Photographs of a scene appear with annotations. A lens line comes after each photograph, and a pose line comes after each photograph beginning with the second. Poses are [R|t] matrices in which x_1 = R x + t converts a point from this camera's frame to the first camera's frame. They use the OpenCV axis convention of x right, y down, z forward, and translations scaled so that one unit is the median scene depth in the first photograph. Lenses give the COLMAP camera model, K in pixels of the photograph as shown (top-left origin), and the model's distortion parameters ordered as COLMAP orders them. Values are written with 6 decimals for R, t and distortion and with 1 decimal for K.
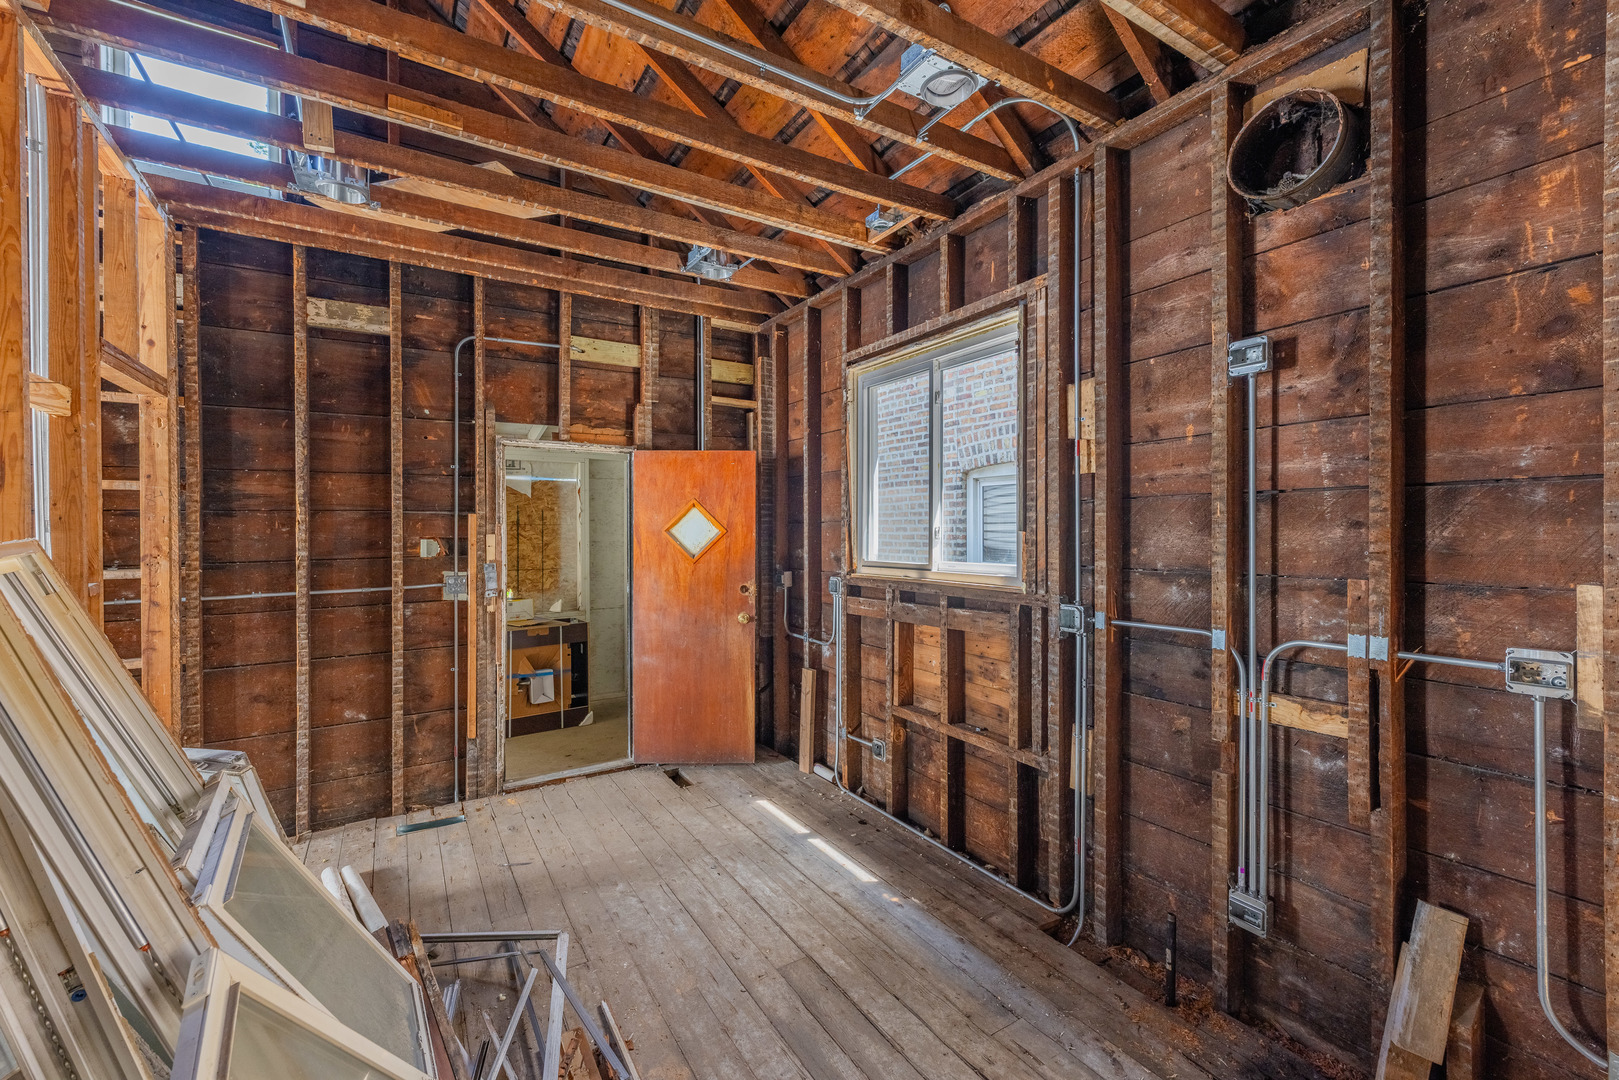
lens RADIAL K [[712.9, 0, 869.0], [0, 712.9, 527.5], [0, 0, 1]] dist [0.001162, 0.000072]
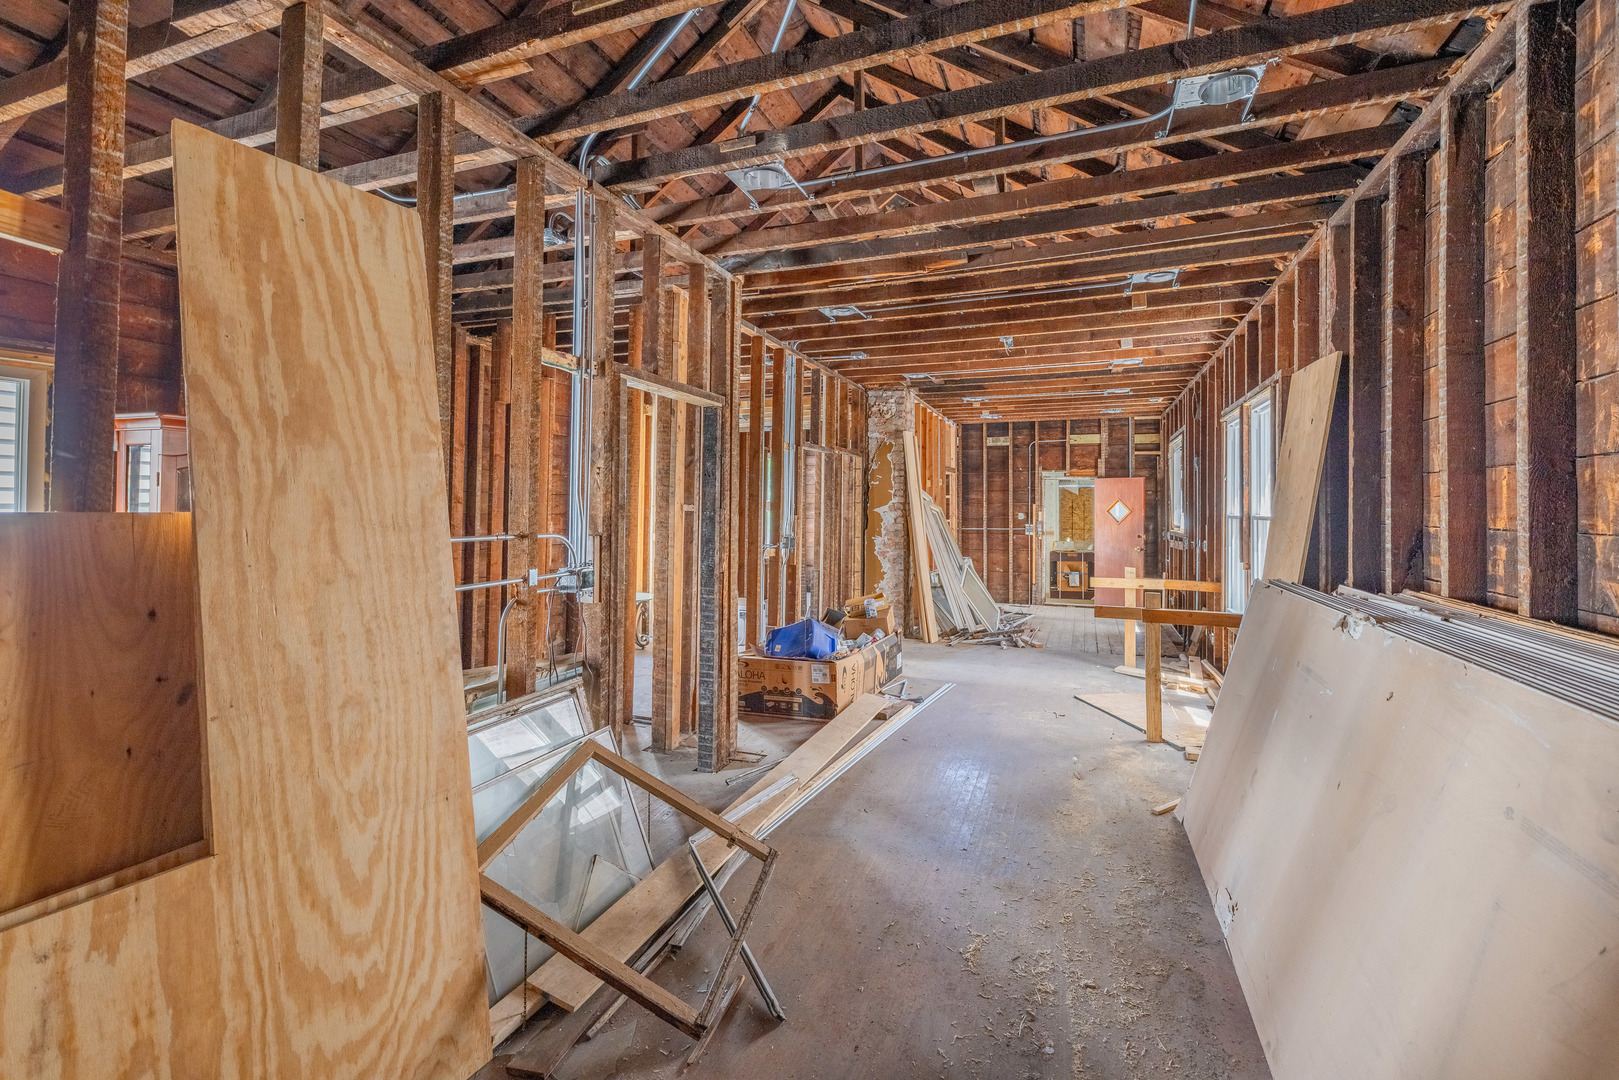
lens RADIAL K [[676.5, 0, 788.7], [0, 676.5, 493.9], [0, 0, 1]] dist [0.018941, -0.009053]
pose [[0.544403, -0.008209, -0.838784, 1.173899], [-0.009156, 0.999834, -0.015728, -0.009084], [0.838774, 0.016242, 0.544237, -1.285931]]
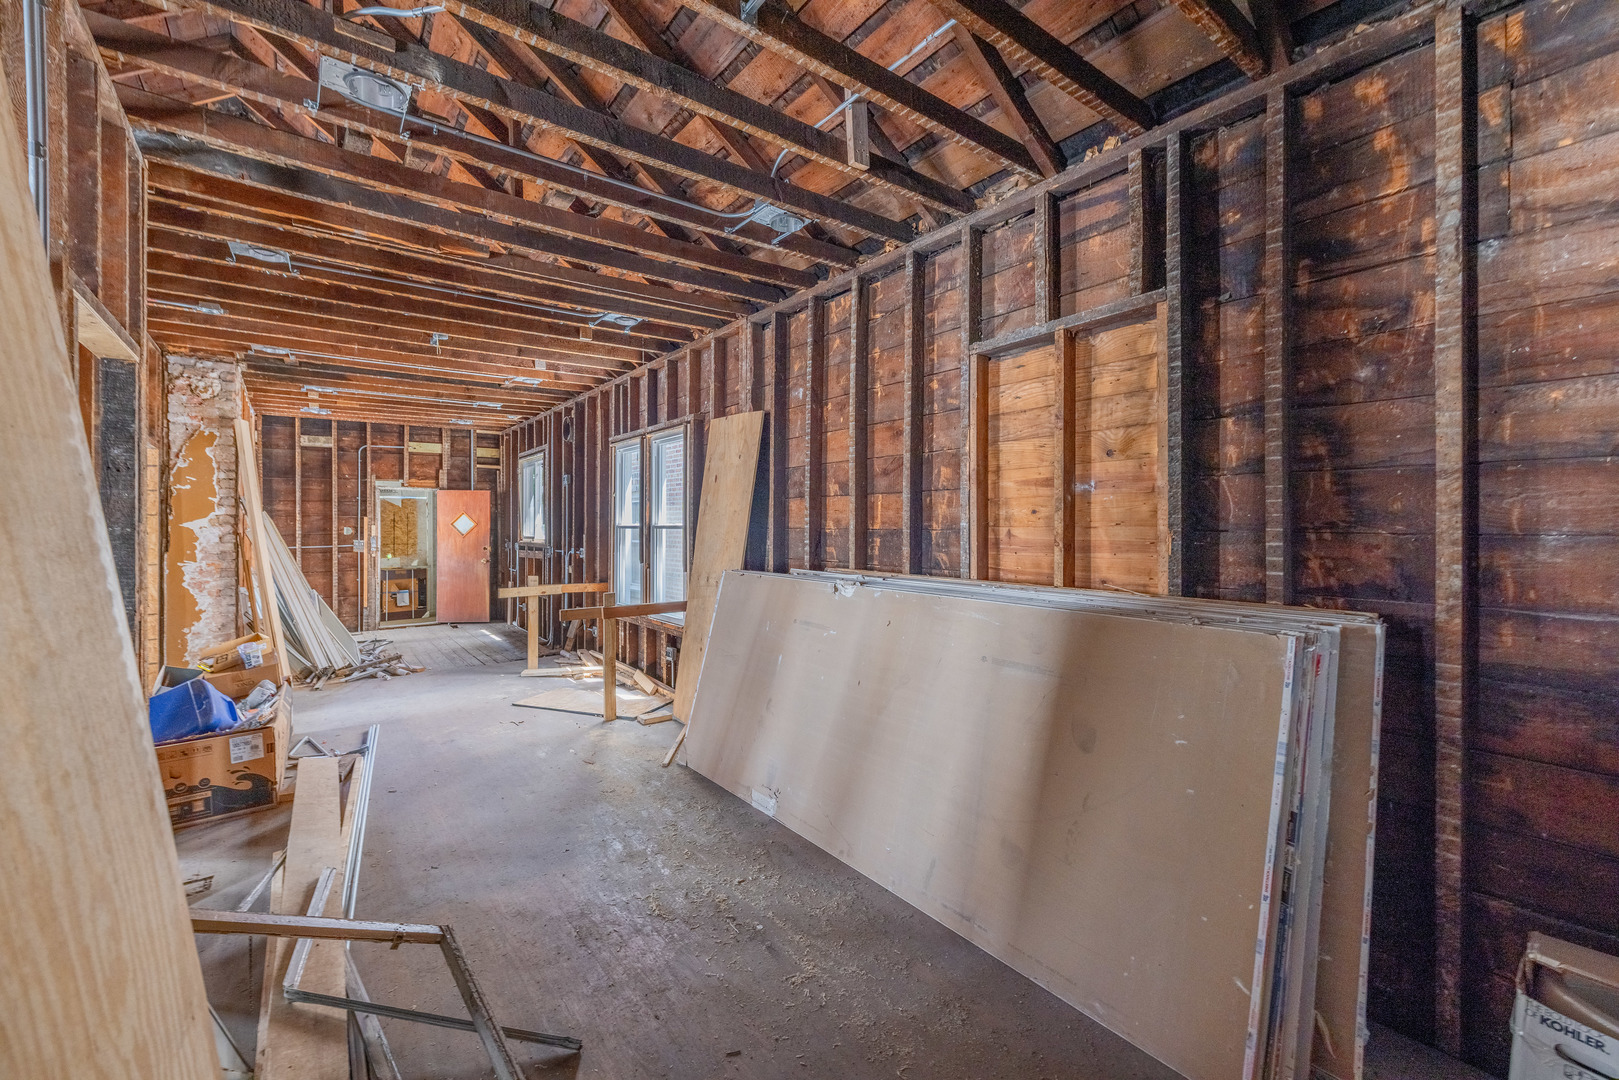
lens RADIAL K [[692.4, 0, 818.8], [0, 692.4, 525.5], [0, 0, 1]] dist [0.000806, -0.001056]
pose [[0.998926, 0.002520, 0.046266, 0.913617], [-0.002710, 0.999988, 0.004045, -0.003481], [-0.046256, -0.004166, 0.998921, -1.490732]]
